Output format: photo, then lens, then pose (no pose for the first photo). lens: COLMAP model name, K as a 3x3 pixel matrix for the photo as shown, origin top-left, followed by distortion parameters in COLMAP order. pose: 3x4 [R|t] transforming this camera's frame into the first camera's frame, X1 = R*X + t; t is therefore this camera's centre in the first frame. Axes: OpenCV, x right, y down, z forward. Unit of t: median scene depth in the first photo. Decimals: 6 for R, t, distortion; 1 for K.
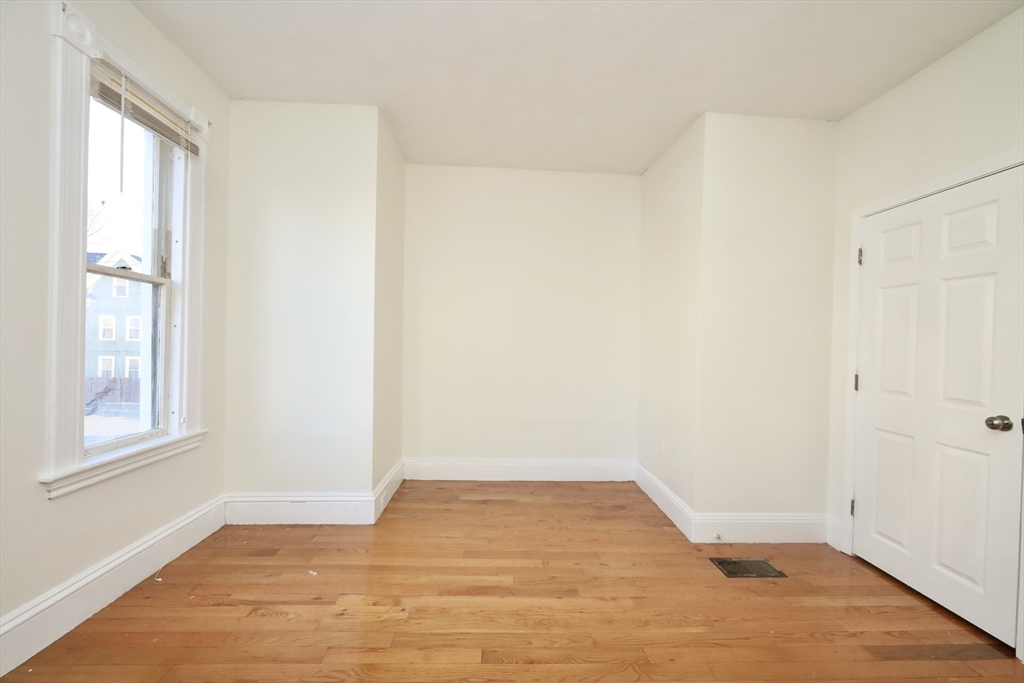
lens RADIAL K [[411.6, 0, 515.1], [0, 411.6, 344.8], [0, 0, 1]] dist [-0.000771, 0.000134]
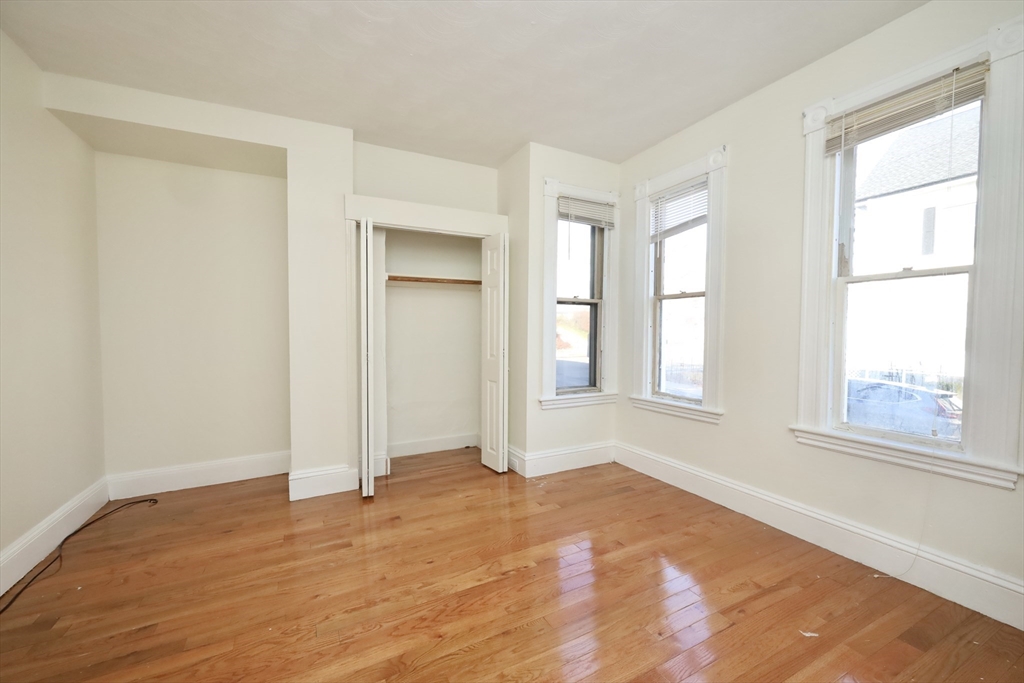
lens RADIAL K [[411.6, 0, 515.1], [0, 411.6, 344.8], [0, 0, 1]] dist [-0.000771, 0.000134]
pose [[-0.911770, -0.010277, -0.410572, 0.397686], [-0.022797, 0.999412, 0.025610, 0.001199], [0.410067, 0.032710, -0.911469, 1.707682]]
